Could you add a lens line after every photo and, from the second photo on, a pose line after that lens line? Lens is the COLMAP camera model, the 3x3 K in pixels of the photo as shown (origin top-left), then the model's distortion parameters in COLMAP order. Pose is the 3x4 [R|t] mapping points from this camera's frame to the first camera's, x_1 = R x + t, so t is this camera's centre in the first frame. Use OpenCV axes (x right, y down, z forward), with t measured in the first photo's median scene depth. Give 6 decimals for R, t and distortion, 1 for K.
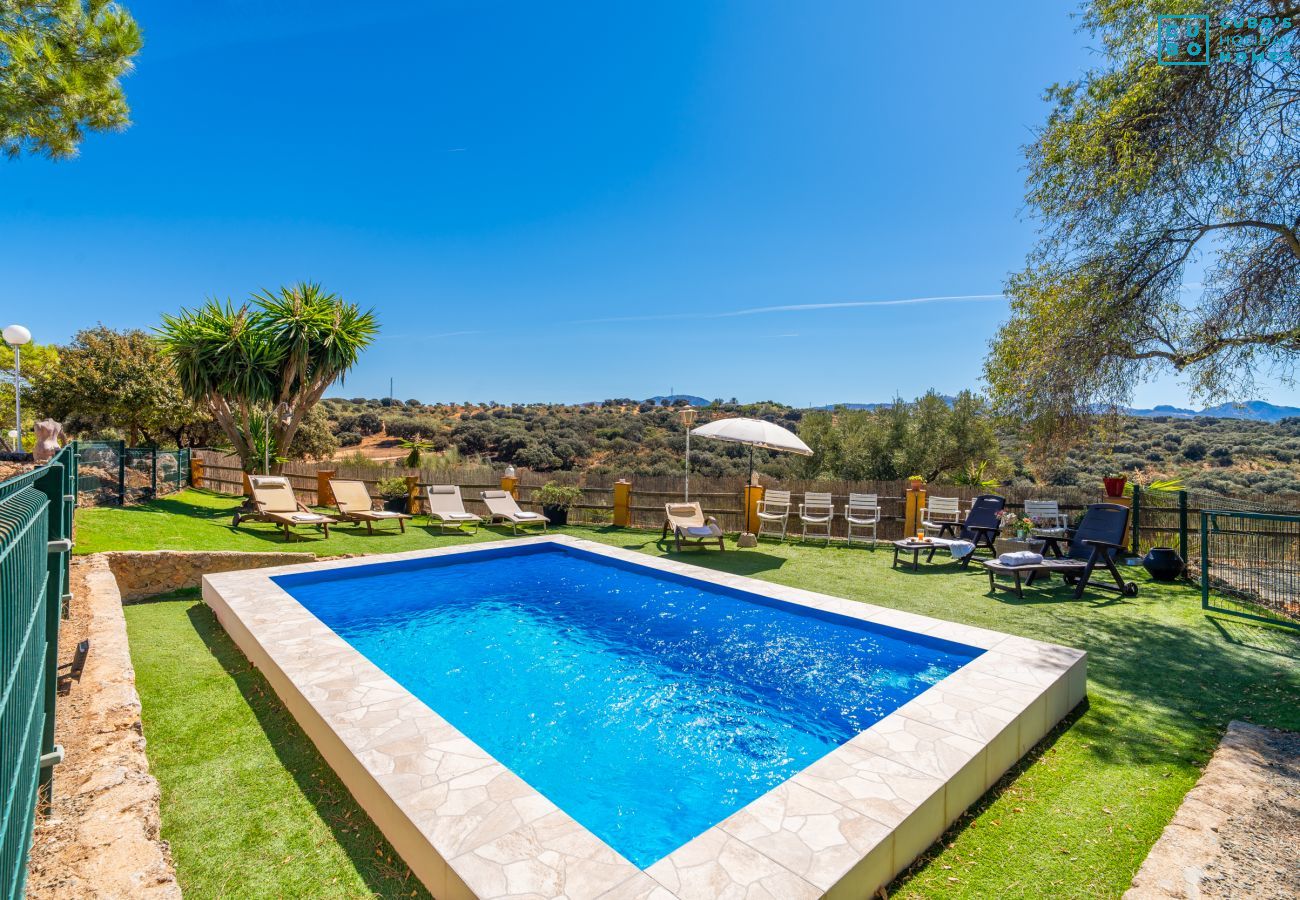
lens RADIAL K [[633.2, 0, 650.1], [0, 633.2, 445.8], [0, 0, 1]] dist [-0.026758, 0.016524]
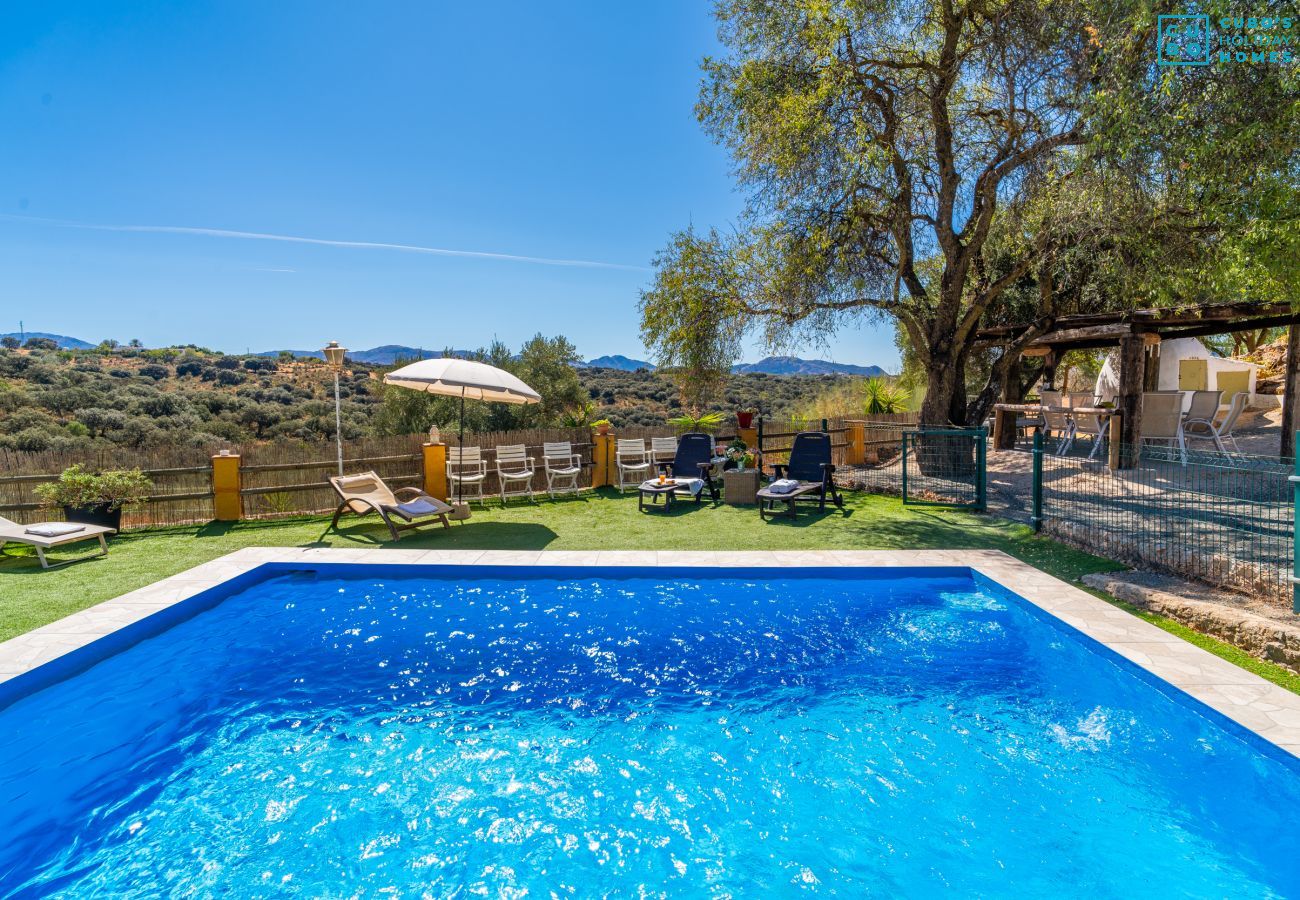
lens RADIAL K [[633.2, 0, 650.1], [0, 633.2, 445.8], [0, 0, 1]] dist [-0.026758, 0.016524]
pose [[0.683423, -0.083589, 0.725221, -0.096726], [0.024948, 0.995517, 0.091233, -0.000374], [-0.729596, -0.044258, 0.682444, 0.100762]]
